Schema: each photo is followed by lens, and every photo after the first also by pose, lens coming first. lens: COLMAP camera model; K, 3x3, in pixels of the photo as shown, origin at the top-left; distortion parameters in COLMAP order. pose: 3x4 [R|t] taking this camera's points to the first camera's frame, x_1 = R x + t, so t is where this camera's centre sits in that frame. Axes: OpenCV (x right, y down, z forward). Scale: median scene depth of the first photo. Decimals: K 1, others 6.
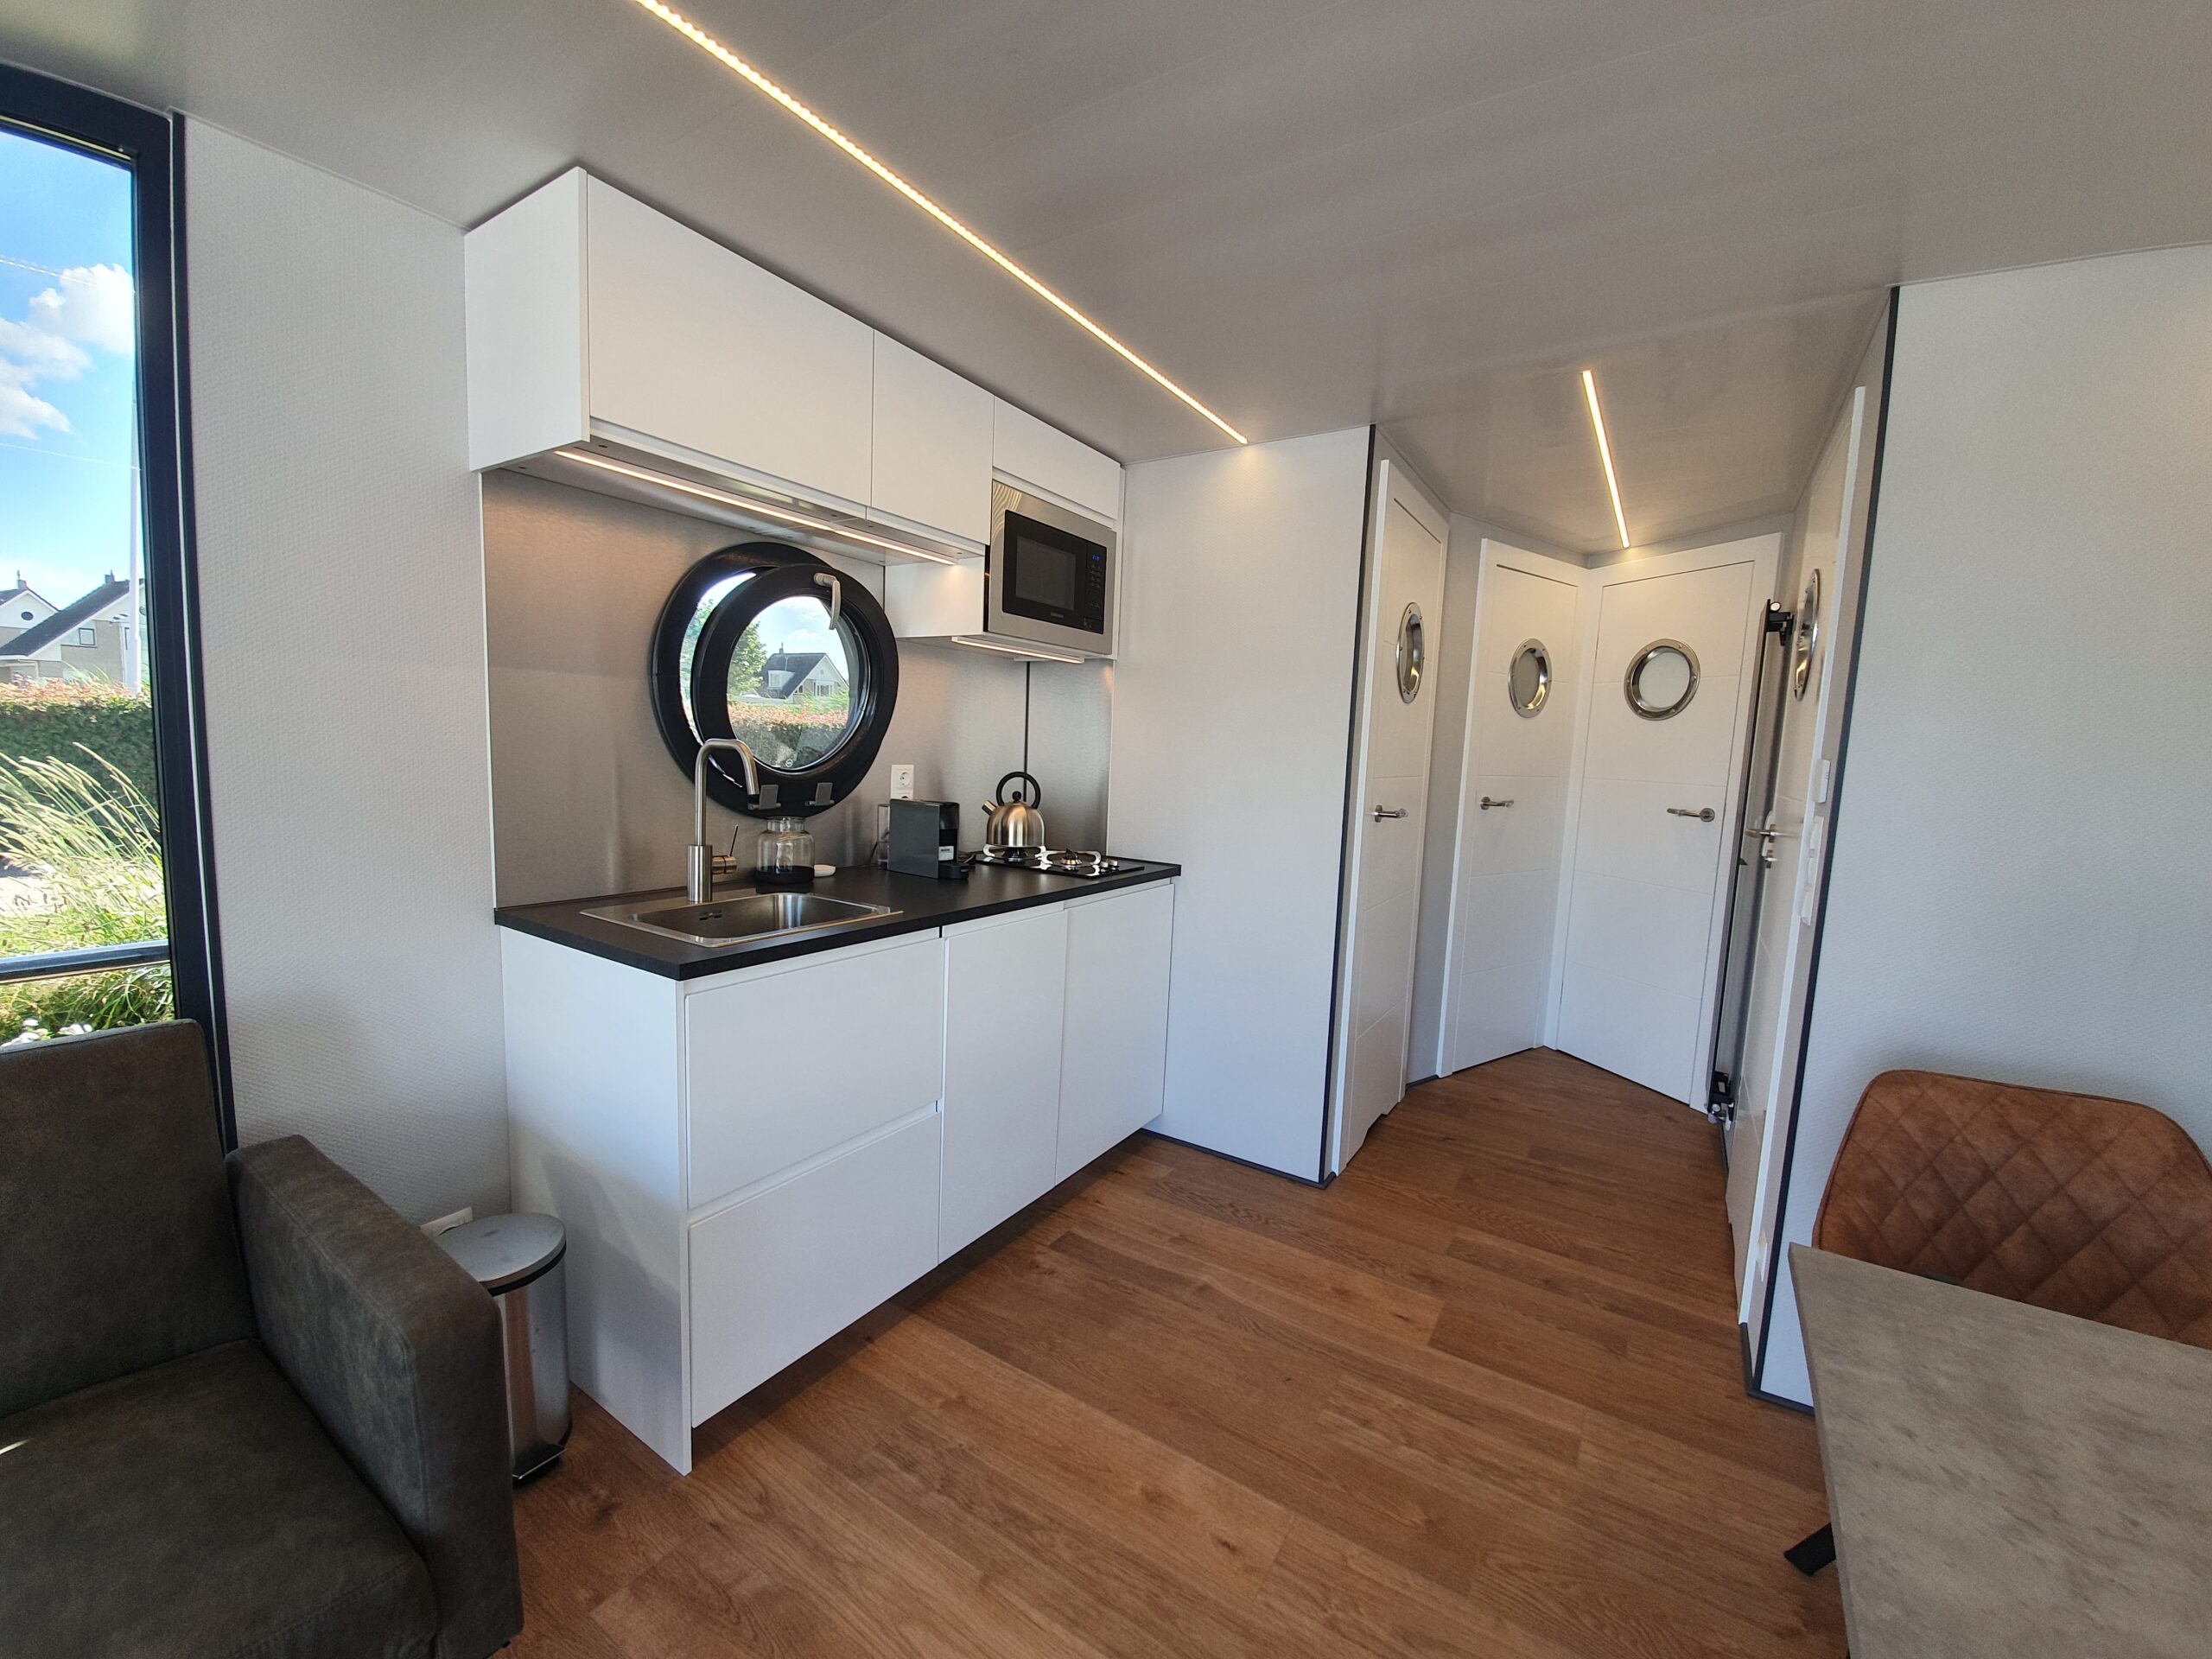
lens RADIAL K [[875.3, 0, 1109.7], [0, 875.3, 840.8], [0, 0, 1]] dist [0.013217, -0.016934]
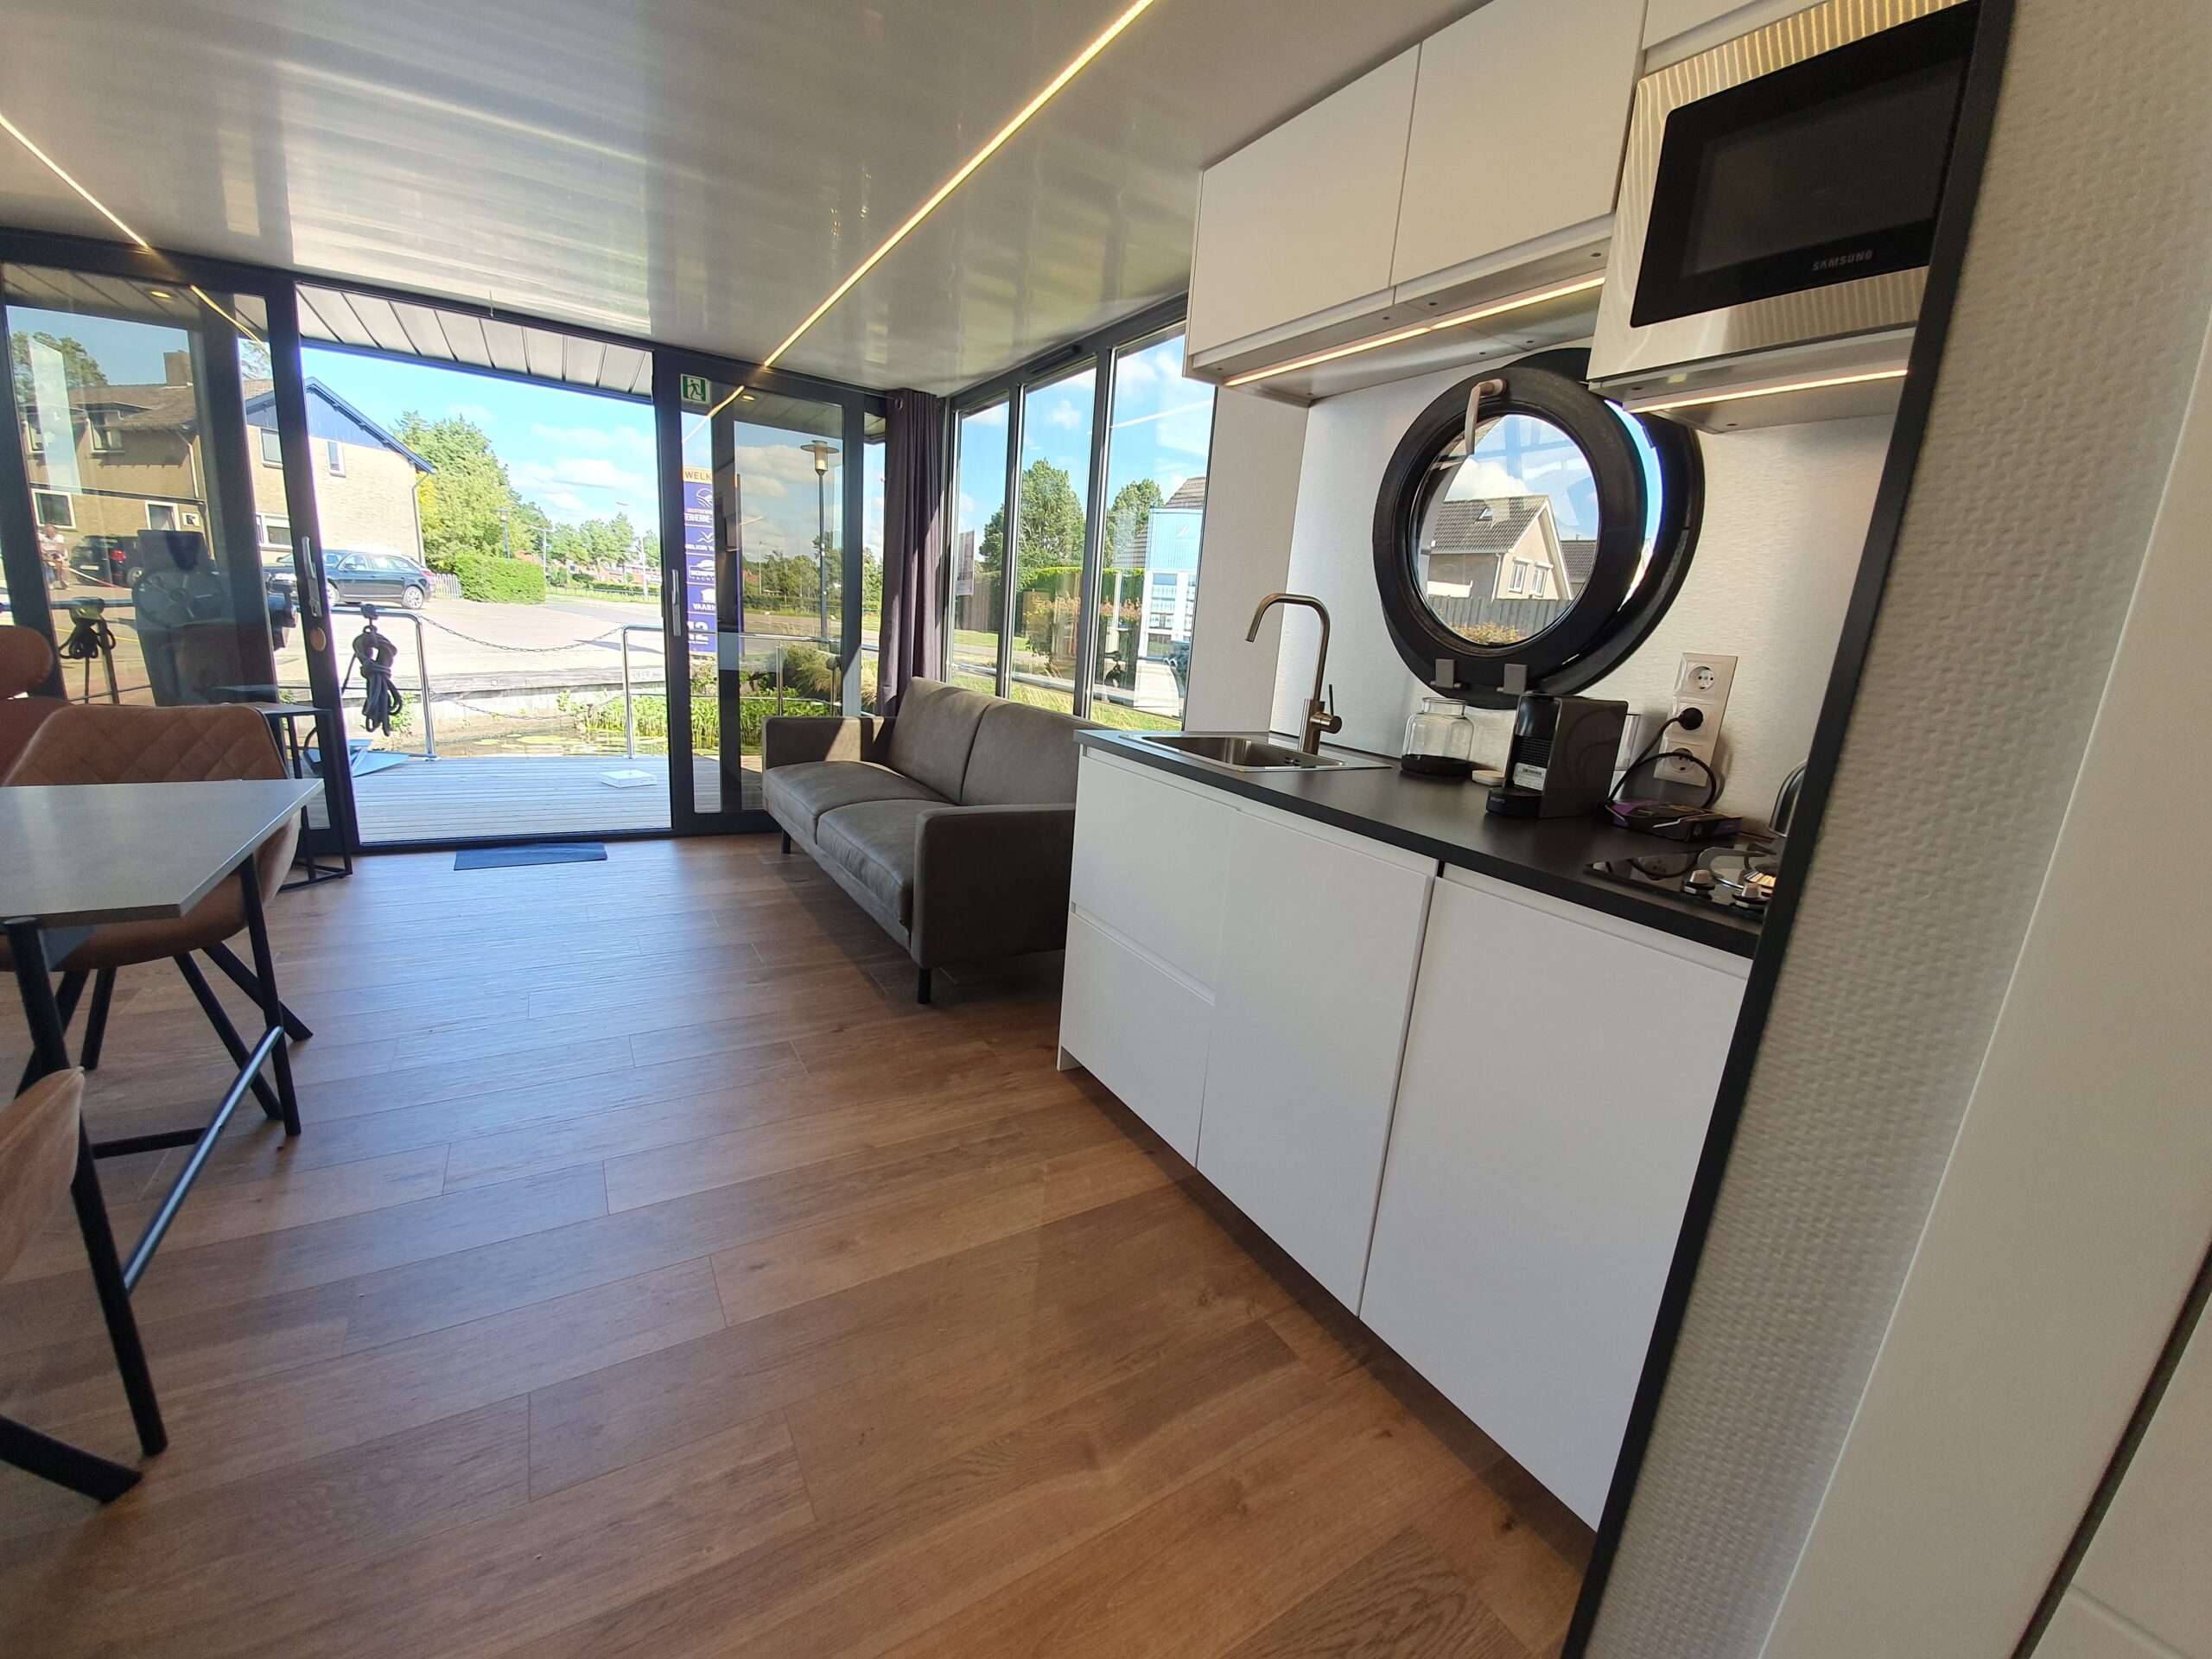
lens RADIAL K [[875.3, 0, 1109.7], [0, 875.3, 840.8], [0, 0, 1]] dist [0.013217, -0.016934]
pose [[-0.428310, 0.142830, -0.892272, 0.484042], [-0.193576, 0.950004, 0.244992, -0.036226], [0.882654, 0.277655, -0.379248, 0.938145]]
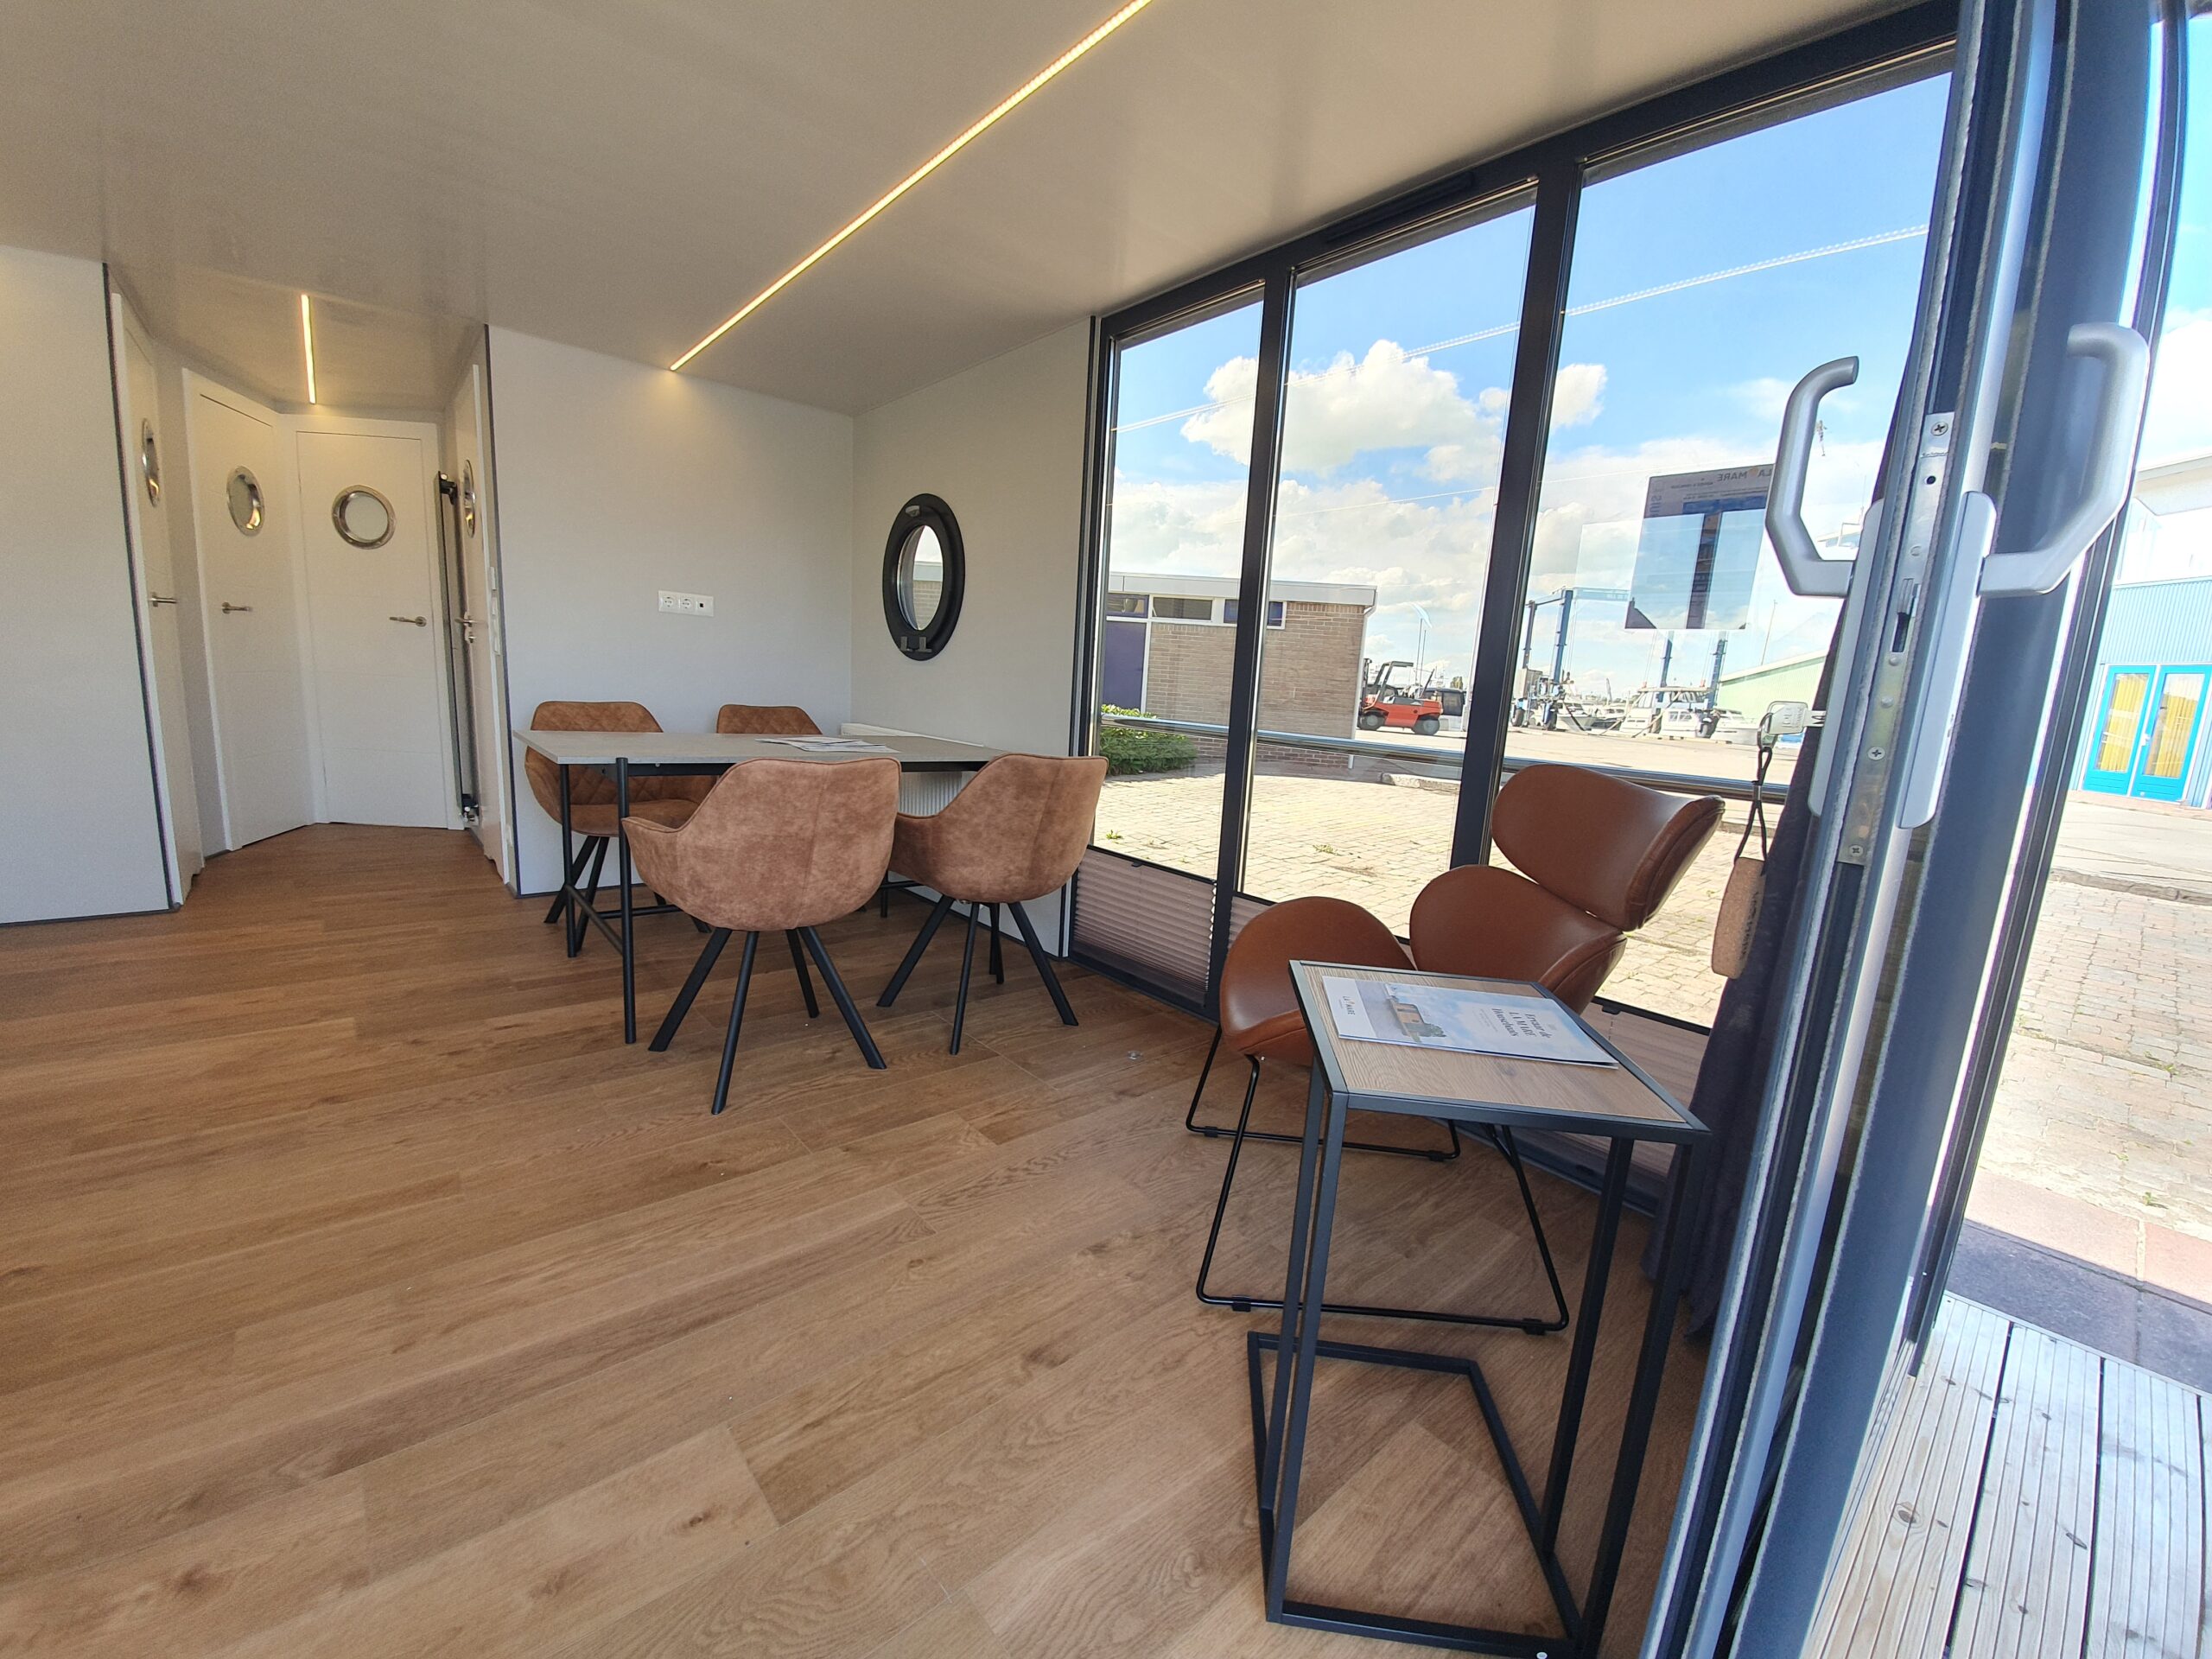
lens RADIAL K [[875.3, 0, 1109.7], [0, 875.3, 840.8], [0, 0, 1]] dist [0.013217, -0.016934]
pose [[0.282927, -0.192146, 0.939698, -0.522221], [0.056630, 0.981365, 0.183616, 0.157576], [-0.957468, 0.001265, 0.288536, -0.615370]]
